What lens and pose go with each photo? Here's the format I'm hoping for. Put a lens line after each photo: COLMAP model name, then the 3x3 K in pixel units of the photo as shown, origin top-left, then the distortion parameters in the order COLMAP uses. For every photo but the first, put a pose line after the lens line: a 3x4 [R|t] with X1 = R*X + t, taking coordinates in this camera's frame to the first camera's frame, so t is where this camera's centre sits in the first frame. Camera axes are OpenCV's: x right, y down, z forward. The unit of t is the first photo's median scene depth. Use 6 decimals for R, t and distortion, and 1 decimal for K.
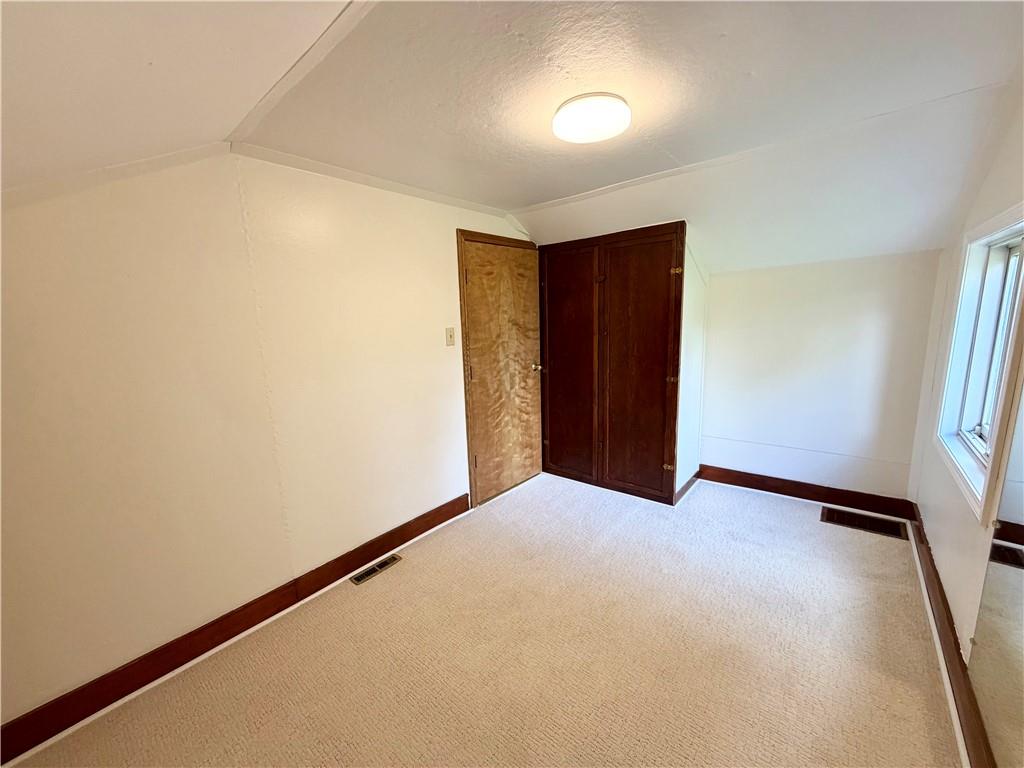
lens RADIAL K [[409.8, 0, 512.1], [0, 409.8, 384.7], [0, 0, 1]] dist [0.002775, 0.000043]
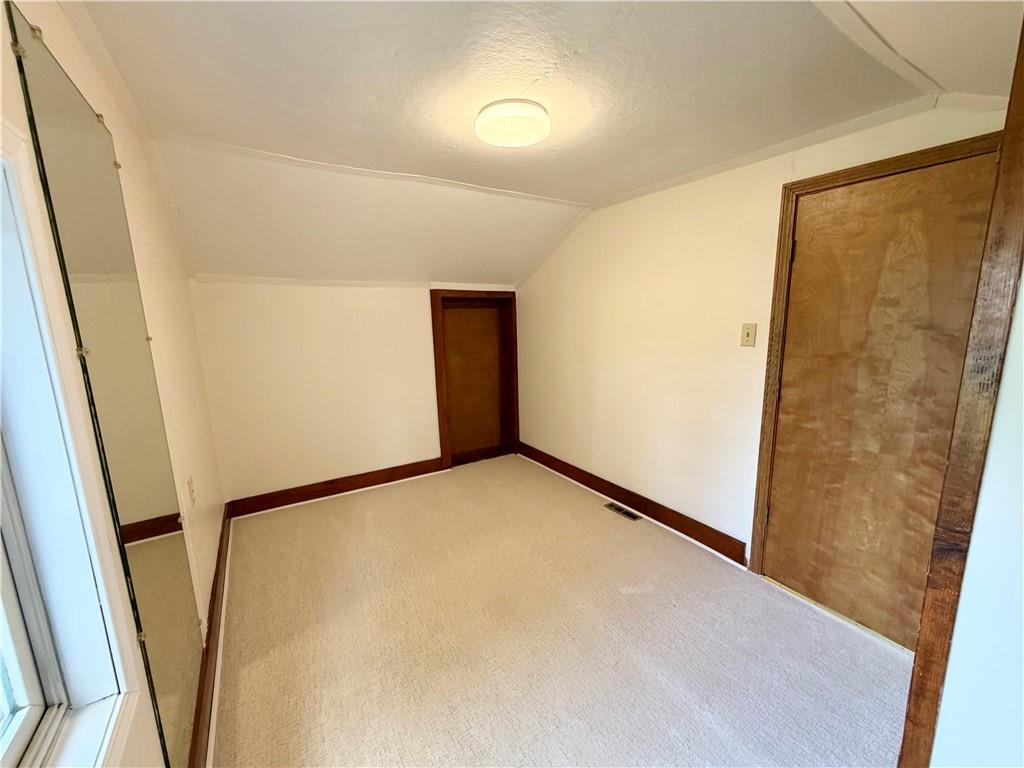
lens RADIAL K [[409.8, 0, 515.1], [0, 409.8, 383.1], [0, 0, 1]] dist [0.002775, 0.000043]
pose [[-0.300785, 0.208671, -0.930583, 0.631072], [-0.136220, 0.956364, 0.258481, -0.148637], [0.943914, 0.204511, -0.259234, 0.703421]]
